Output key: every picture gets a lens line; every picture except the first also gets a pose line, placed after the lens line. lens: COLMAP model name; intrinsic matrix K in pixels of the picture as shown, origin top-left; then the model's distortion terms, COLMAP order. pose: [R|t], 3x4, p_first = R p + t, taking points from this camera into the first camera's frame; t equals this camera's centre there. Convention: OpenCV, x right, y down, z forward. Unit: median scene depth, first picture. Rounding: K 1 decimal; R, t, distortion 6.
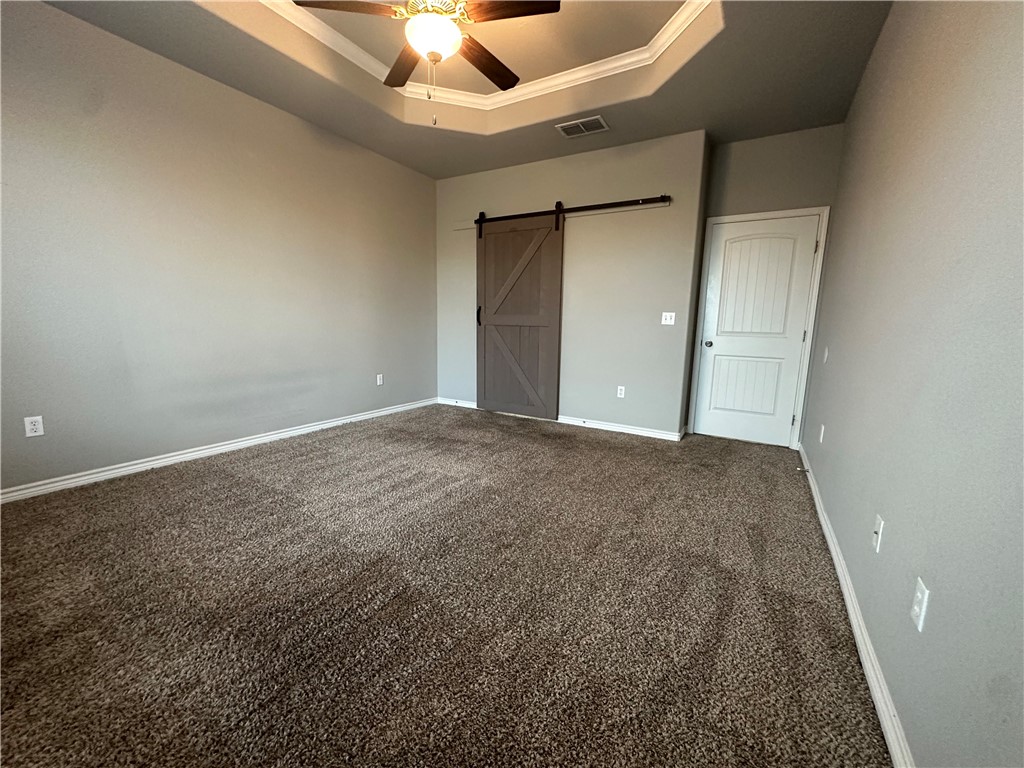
lens RADIAL K [[408.4, 0, 512.0], [0, 408.4, 384.0], [0, 0, 1]] dist [-0.000224, -0.000035]
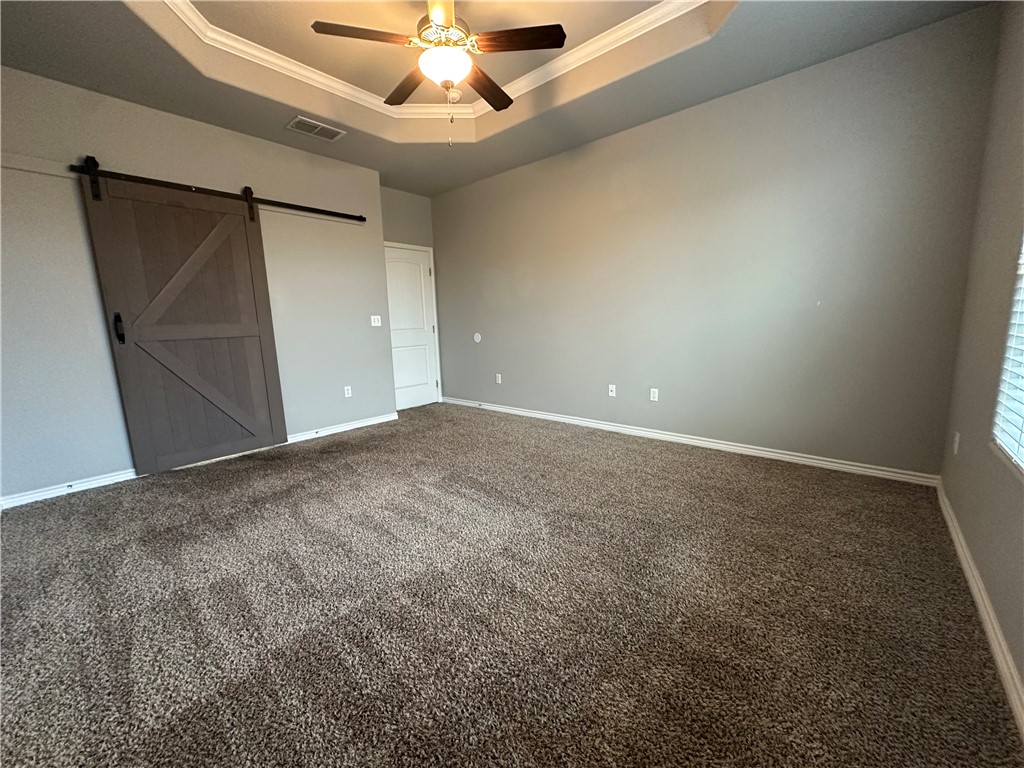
lens RADIAL K [[408.4, 0, 512.0], [0, 408.4, 384.0], [0, 0, 1]] dist [-0.000224, -0.000035]
pose [[0.185112, -0.183699, 0.965395, -0.688909], [0.182856, 0.971656, 0.149828, -0.082515], [-0.965555, 0.148793, 0.213456, 0.368395]]
